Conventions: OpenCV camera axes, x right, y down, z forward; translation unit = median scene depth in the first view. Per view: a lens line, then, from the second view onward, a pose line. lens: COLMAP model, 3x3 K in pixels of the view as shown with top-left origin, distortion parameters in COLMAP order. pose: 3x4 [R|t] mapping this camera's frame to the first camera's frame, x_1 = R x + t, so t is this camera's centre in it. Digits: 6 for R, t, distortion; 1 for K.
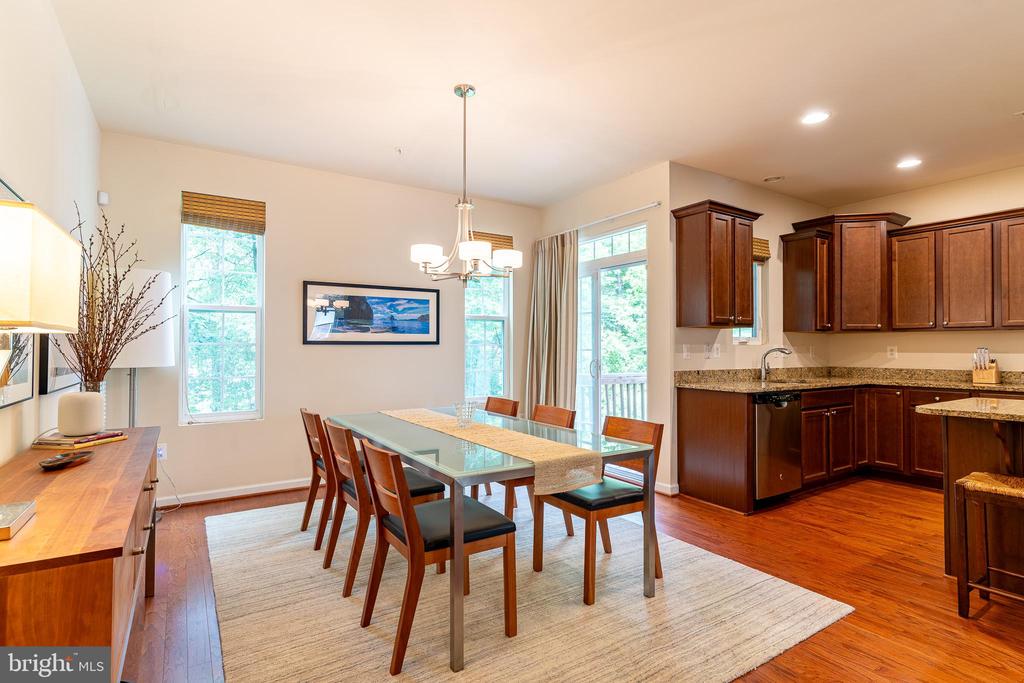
lens RADIAL K [[512.1, 0, 514.8], [0, 512.1, 341.4], [0, 0, 1]] dist [0.004726, 0.000193]
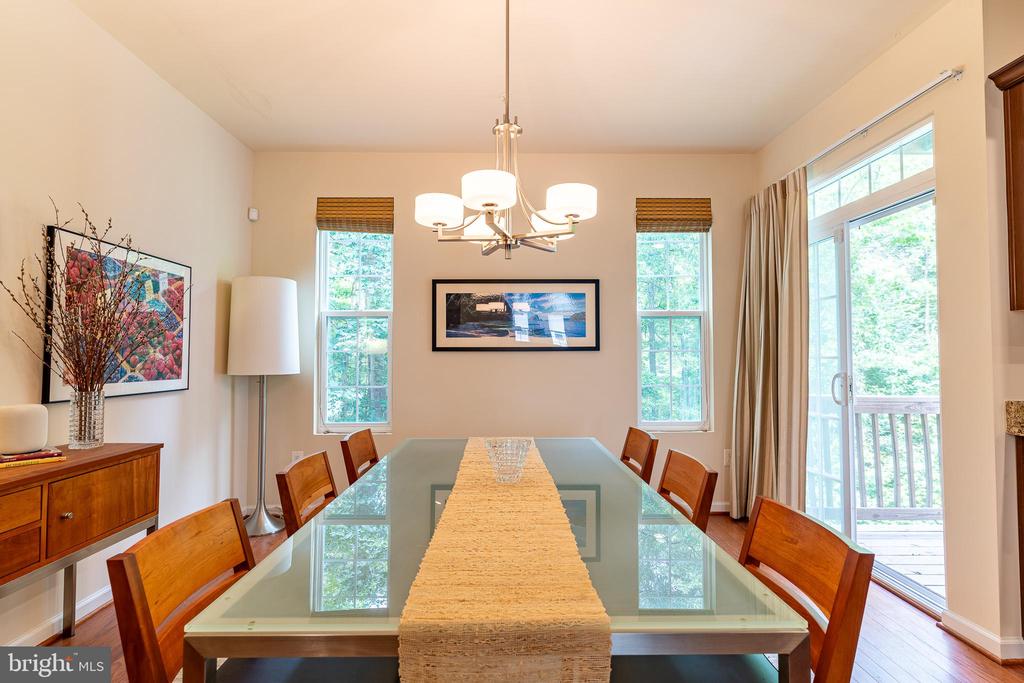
lens RADIAL K [[512.1, 0, 496.3], [0, 512.1, 340.6], [0, 0, 1]] dist [0.004726, 0.000193]
pose [[0.850084, -0.017502, -0.526355, 0.143440], [0.007773, 0.999756, -0.020690, 0.006509], [0.526589, 0.013497, 0.850013, 0.299020]]
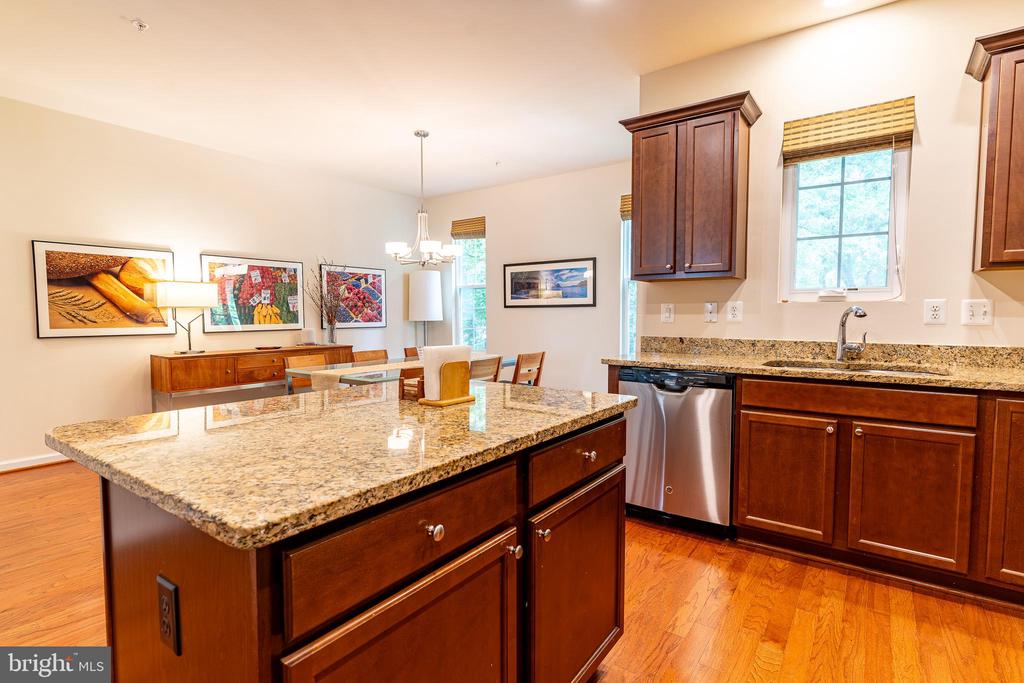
lens RADIAL K [[512.1, 0, 510.3], [0, 512.1, 339.9], [0, 0, 1]] dist [0.004726, 0.000193]
pose [[0.349186, 0.049826, -0.935728, 0.961677], [0.017815, 0.998052, 0.059792, 0.010021], [0.936884, -0.037548, 0.347618, 0.488379]]
